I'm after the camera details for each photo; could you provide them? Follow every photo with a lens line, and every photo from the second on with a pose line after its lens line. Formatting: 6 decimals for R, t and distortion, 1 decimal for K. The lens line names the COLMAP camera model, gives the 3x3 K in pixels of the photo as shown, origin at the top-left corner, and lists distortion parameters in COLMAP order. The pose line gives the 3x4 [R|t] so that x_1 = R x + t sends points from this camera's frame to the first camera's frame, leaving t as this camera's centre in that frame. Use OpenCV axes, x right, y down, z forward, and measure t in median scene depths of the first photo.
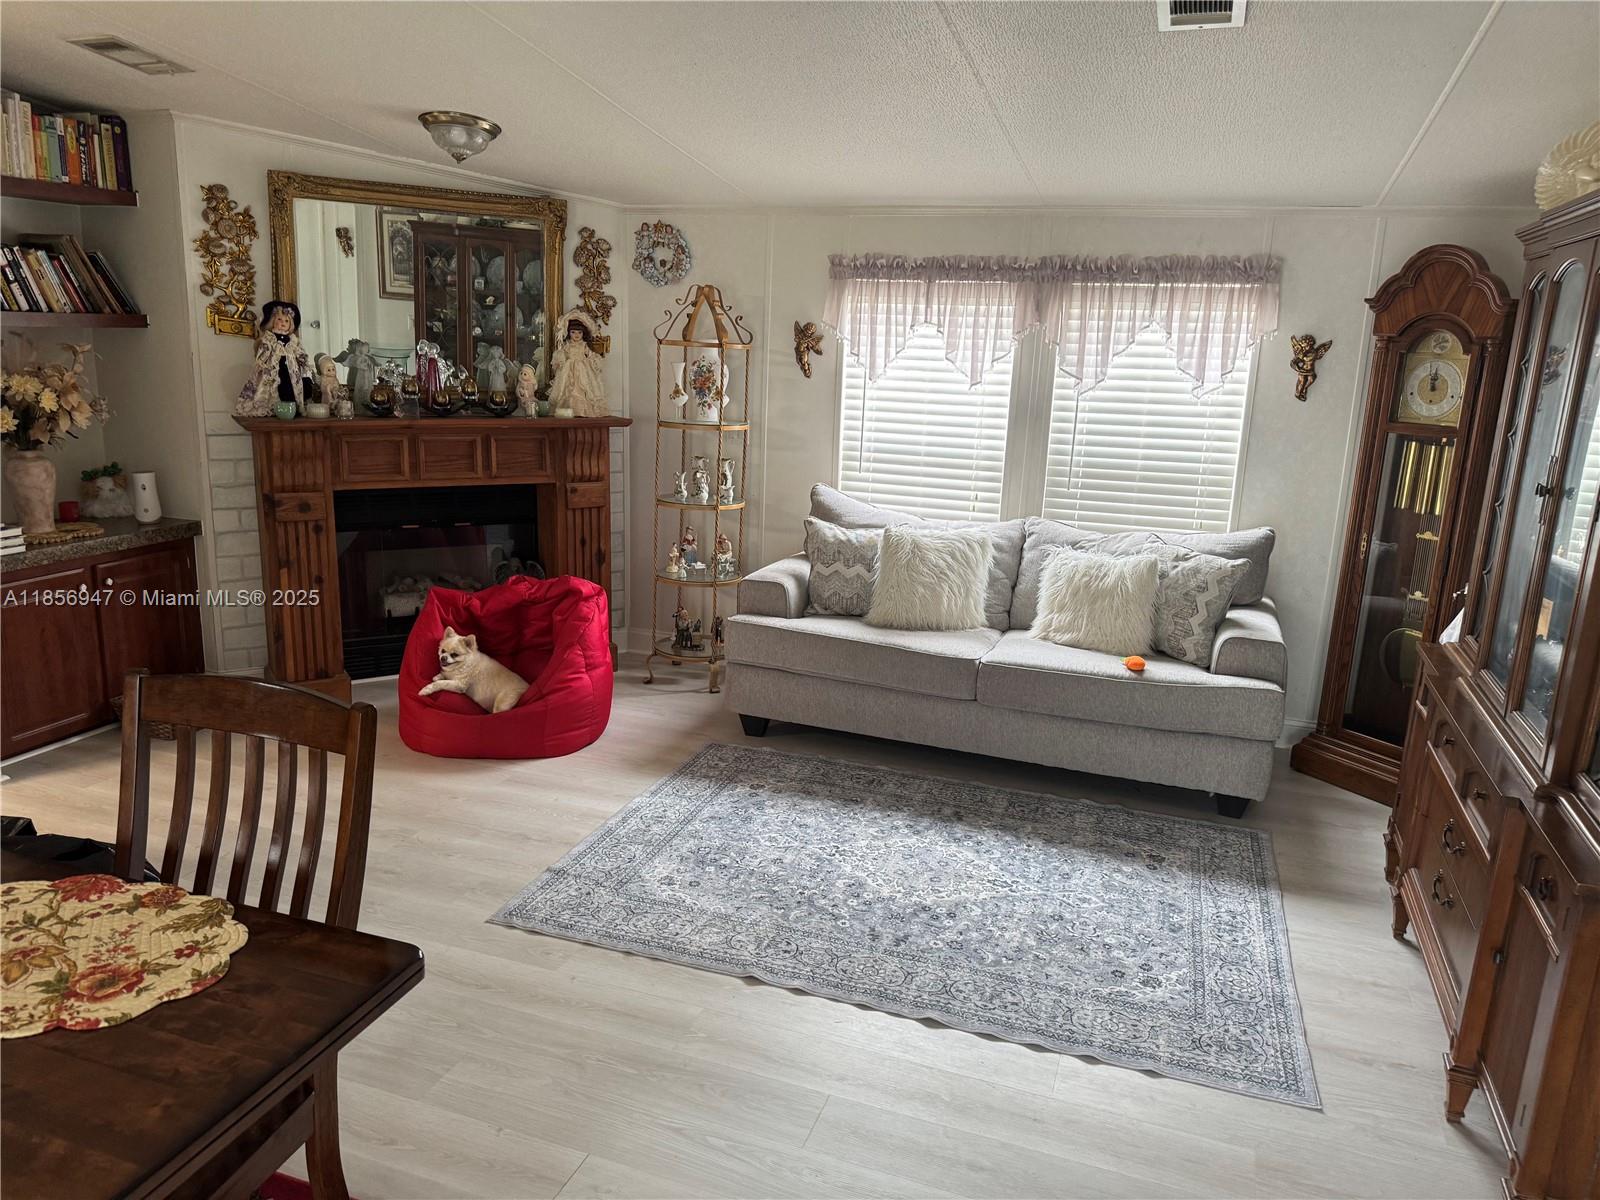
lens RADIAL K [[1123.7, 0, 800.0], [0, 1123.7, 600.0], [0, 0, 1]] dist [0.087014, -0.095177]
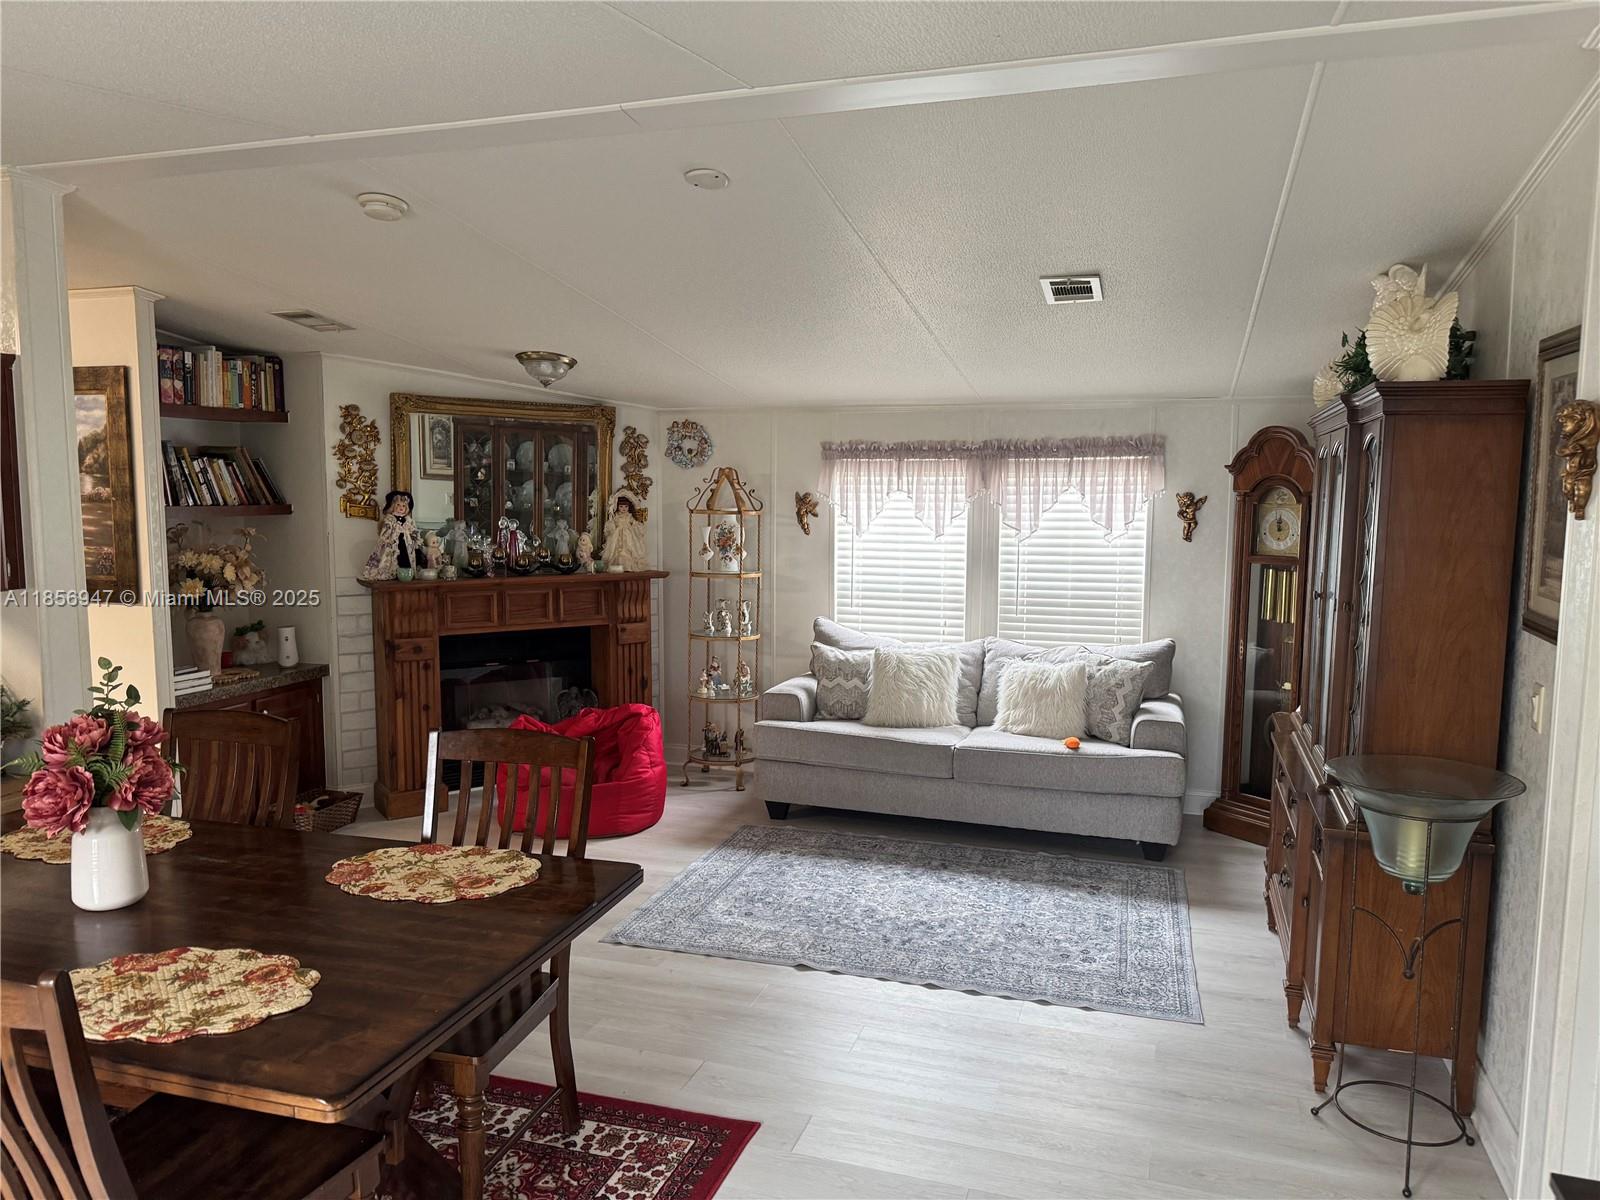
lens RADIAL K [[1136.8, 0, 809.5], [0, 1136.8, 609.6], [0, 0, 1]] dist [0.135202, -0.209180]
pose [[0.998819, -0.033951, 0.034750, -0.043464], [0.038081, 0.991295, -0.126033, 0.053853], [-0.030169, 0.127208, 0.991417, -0.293959]]
